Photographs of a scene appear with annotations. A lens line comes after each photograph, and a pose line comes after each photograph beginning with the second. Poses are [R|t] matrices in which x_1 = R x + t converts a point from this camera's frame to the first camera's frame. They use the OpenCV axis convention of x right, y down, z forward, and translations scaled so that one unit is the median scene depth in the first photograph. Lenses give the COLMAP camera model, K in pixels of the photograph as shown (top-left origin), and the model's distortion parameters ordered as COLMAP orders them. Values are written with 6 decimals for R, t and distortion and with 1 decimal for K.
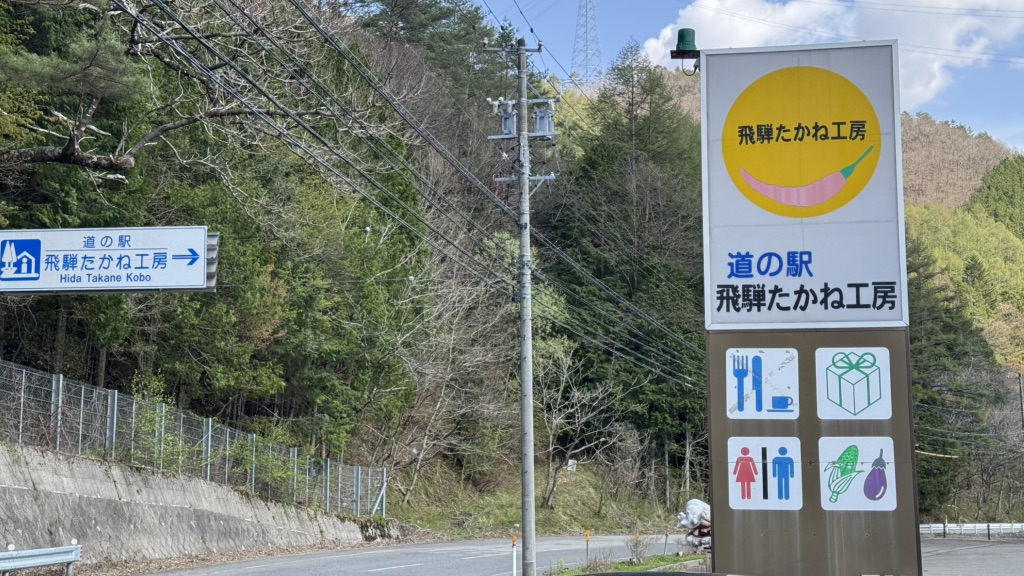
lens RADIAL K [[1466.7, 0, 512.5], [0, 1466.7, 293.1], [0, 0, 1]] dist [0.139892, 0.000000]
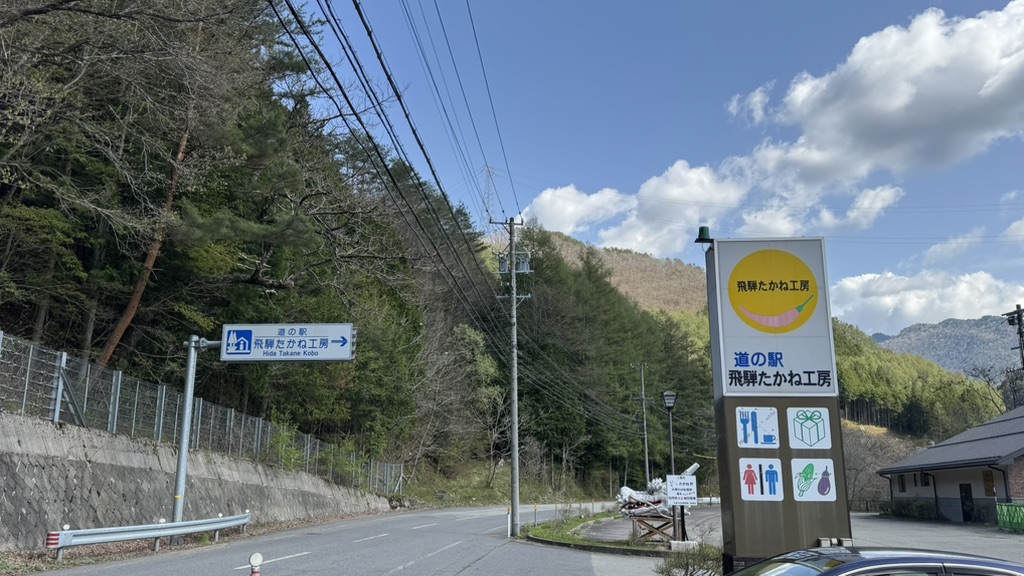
lens RADIAL K [[857.8, 0, 507.7], [0, 857.8, 286.4], [0, 0, 1]] dist [0.103718, -0.107111]
pose [[0.996259, 0.021348, 0.083745, -0.213971], [-0.014419, 0.996488, -0.082489, -0.016515], [-0.085212, 0.080973, 0.993067, -0.018031]]
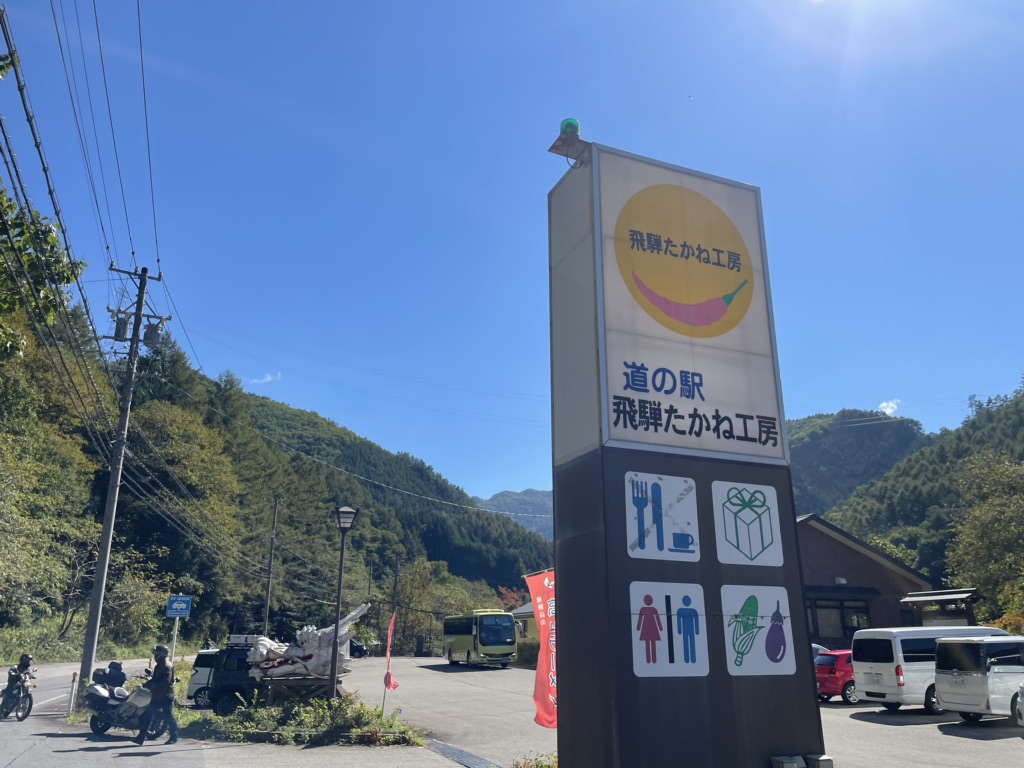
lens RADIAL K [[780.4, 0, 515.5], [0, 780.4, 386.7], [0, 0, 1]] dist [0.074471, -0.062697]
pose [[0.849290, 0.159267, 0.503329, -0.133969], [-0.077508, 0.980693, -0.179536, 0.073767], [-0.522206, 0.113466, 0.845238, 0.644536]]
